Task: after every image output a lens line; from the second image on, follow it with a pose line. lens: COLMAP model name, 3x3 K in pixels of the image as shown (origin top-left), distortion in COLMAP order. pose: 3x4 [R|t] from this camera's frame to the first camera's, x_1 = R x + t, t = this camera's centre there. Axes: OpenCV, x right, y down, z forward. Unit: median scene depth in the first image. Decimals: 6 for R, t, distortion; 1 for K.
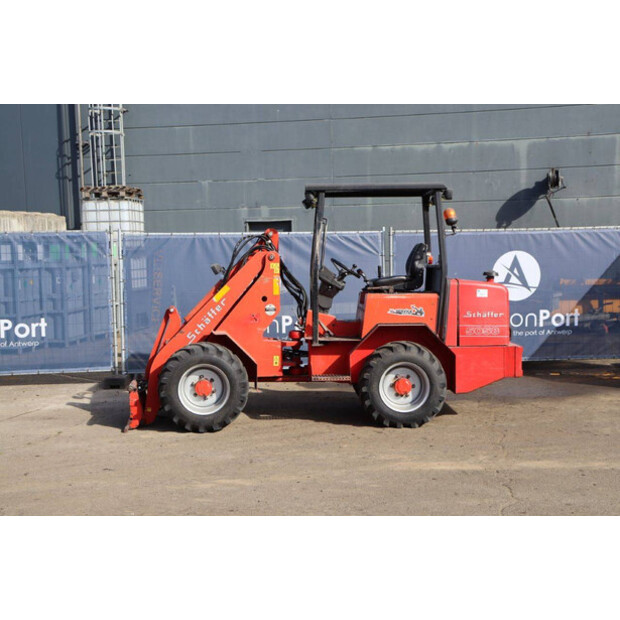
lens RADIAL K [[943.8, 0, 310.4], [0, 943.8, 313.9], [0, 0, 1]] dist [0.147279, 0.000000]
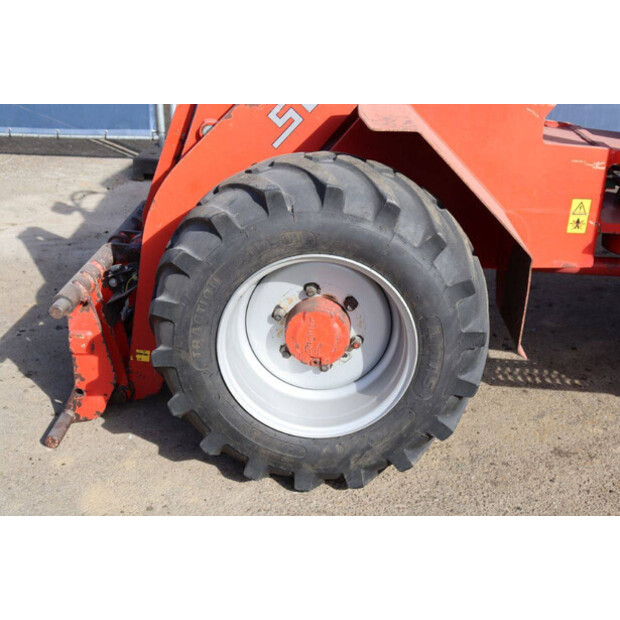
lens RADIAL K [[855.0, 0, 306.7], [0, 855.0, 311.6], [0, 0, 1]] dist [0.087637, 0.000000]
pose [[0.986976, 0.082734, -0.137961, -0.078864], [-0.034074, 0.945668, 0.323343, -0.004184], [0.157217, -0.314431, 0.936171, 0.734916]]
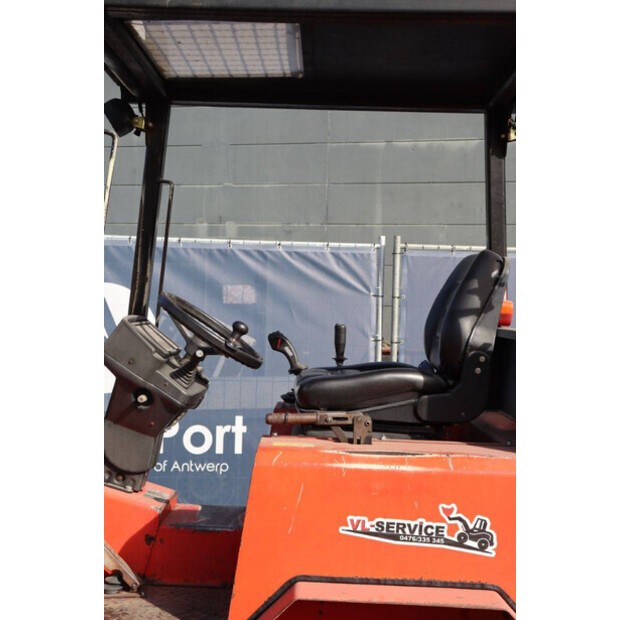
lens RADIAL K [[879.5, 0, 305.5], [0, 879.5, 315.8], [0, 0, 1]] dist [0.055116, 0.000000]
pose [[0.998362, 0.043065, -0.037665, 0.076636], [-0.044520, 0.998259, -0.038682, -0.044574], [0.035933, 0.040295, 0.998541, 0.752318]]
